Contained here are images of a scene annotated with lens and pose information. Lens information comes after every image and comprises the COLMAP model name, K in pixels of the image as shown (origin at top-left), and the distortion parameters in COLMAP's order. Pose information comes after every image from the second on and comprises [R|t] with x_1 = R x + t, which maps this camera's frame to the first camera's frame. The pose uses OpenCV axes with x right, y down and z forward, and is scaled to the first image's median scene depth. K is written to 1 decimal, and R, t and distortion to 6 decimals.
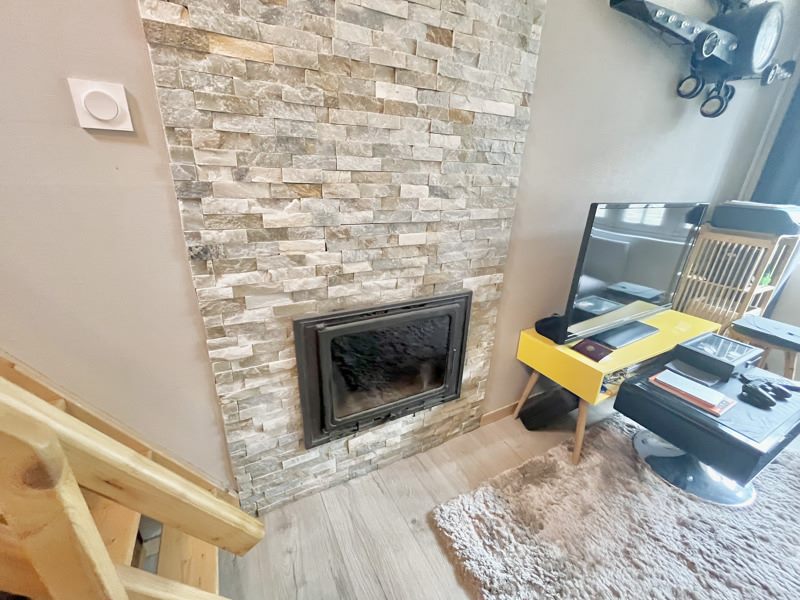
lens RADIAL K [[322.5, 0, 397.9], [0, 322.5, 298.9], [0, 0, 1]] dist [-0.002127, -0.000083]
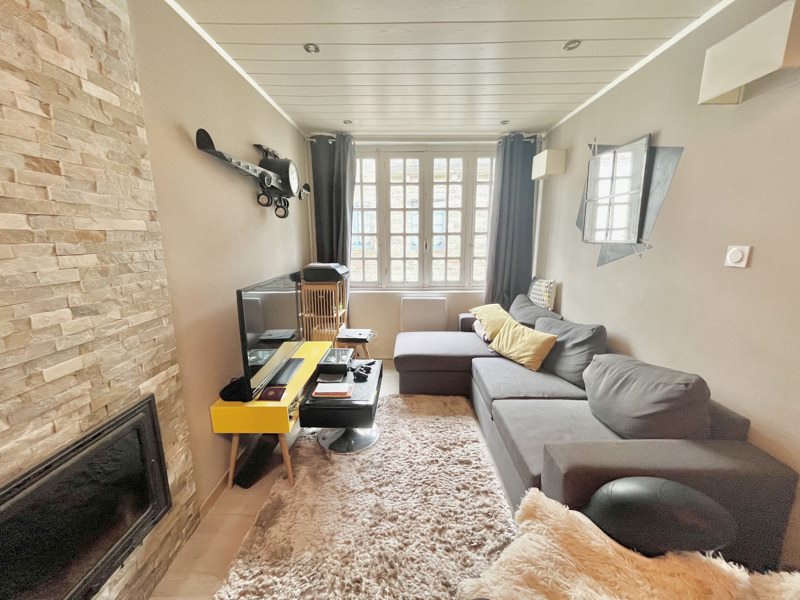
lens RADIAL K [[322.5, 0, 397.9], [0, 322.5, 298.9], [0, 0, 1]] dist [-0.002127, -0.000083]
pose [[0.487018, -0.201150, 0.849913, -0.183451], [0.331605, 0.942837, 0.033126, -0.081360], [-0.807993, 0.265702, 0.525881, -0.193623]]
